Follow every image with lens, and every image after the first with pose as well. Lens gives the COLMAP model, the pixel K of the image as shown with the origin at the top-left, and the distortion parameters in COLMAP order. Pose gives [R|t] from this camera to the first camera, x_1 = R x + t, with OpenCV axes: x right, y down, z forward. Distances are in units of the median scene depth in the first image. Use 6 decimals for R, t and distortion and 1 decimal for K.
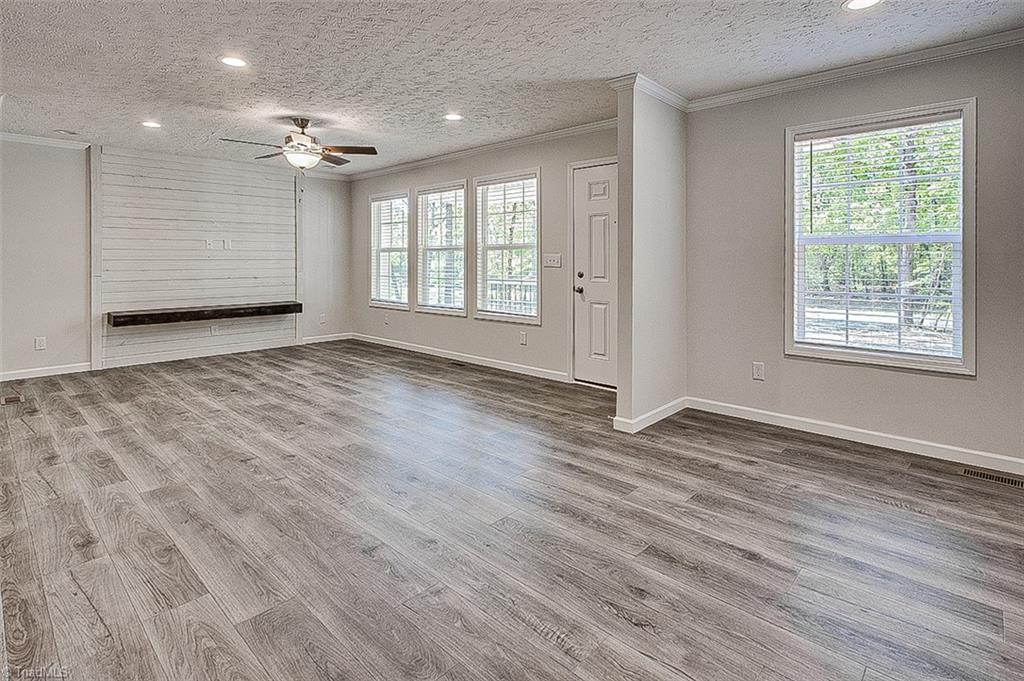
lens RADIAL K [[494.7, 0, 504.0], [0, 494.7, 257.9], [0, 0, 1]] dist [-0.006339, 0.002103]
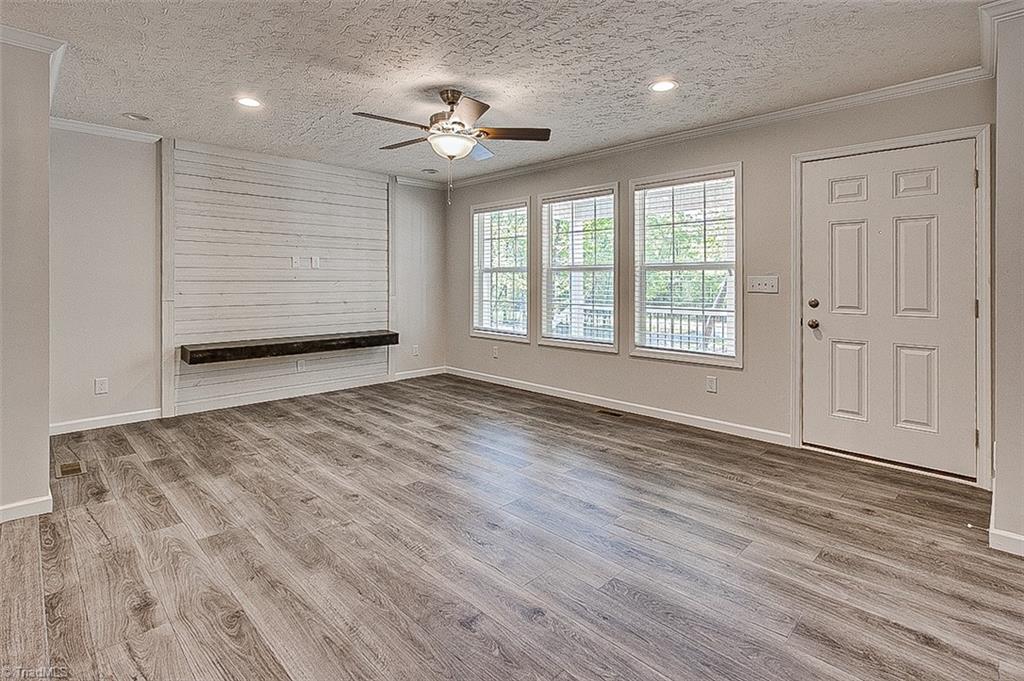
lens RADIAL K [[494.7, 0, 520.5], [0, 494.7, 278.8], [0, 0, 1]] dist [-0.006339, 0.002103]
pose [[0.999585, 0.004111, -0.028509, -0.177252], [-0.004191, 0.999987, -0.002740, 0.000550], [0.028498, 0.002858, 0.999590, 0.163553]]
